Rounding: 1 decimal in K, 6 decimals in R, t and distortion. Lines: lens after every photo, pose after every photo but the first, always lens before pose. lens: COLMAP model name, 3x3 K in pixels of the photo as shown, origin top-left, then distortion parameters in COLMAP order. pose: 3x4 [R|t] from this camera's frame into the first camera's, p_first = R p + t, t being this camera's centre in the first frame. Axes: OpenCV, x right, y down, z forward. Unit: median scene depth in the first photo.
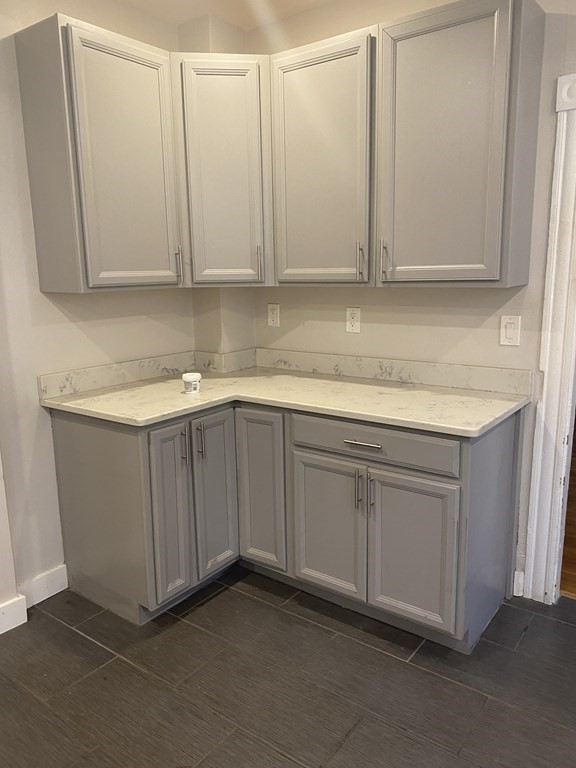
lens RADIAL K [[586.2, 0, 291.9], [0, 586.2, 380.5], [0, 0, 1]] dist [0.057863, -0.094748]
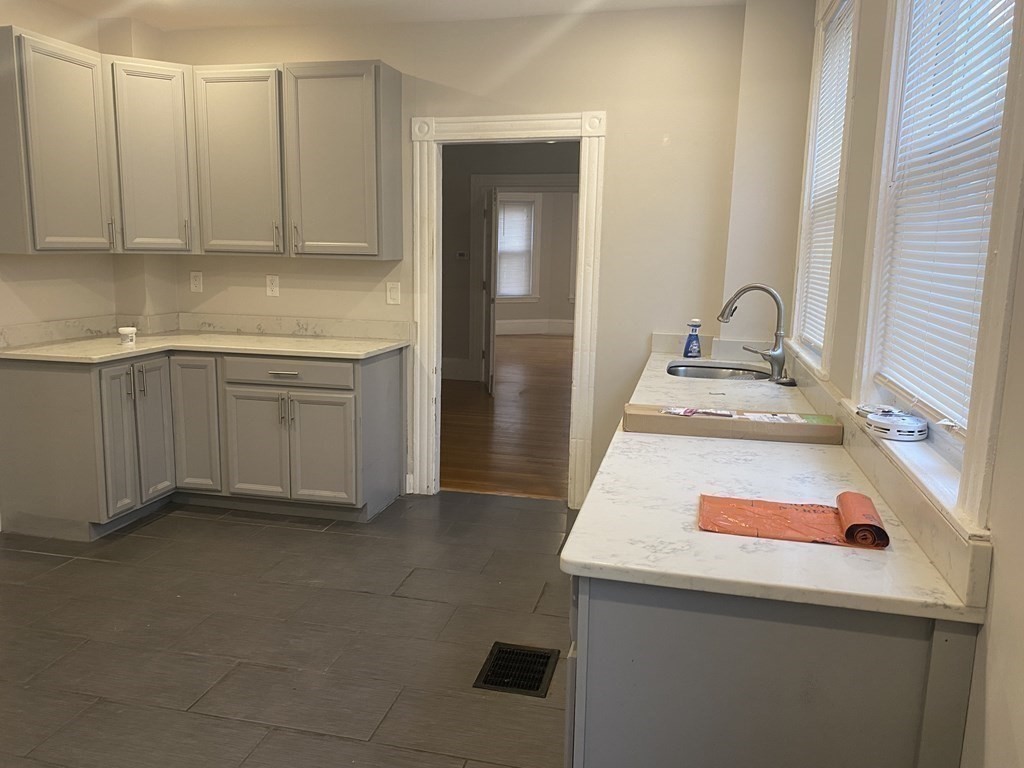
lens RADIAL K [[781.6, 0, 518.4], [0, 781.6, 378.4], [0, 0, 1]] dist [0.057863, -0.094748]
pose [[0.918463, -0.031132, 0.394280, -0.083514], [0.039734, 0.999117, -0.013670, 0.146959], [-0.393506, 0.028222, 0.918889, -0.758502]]
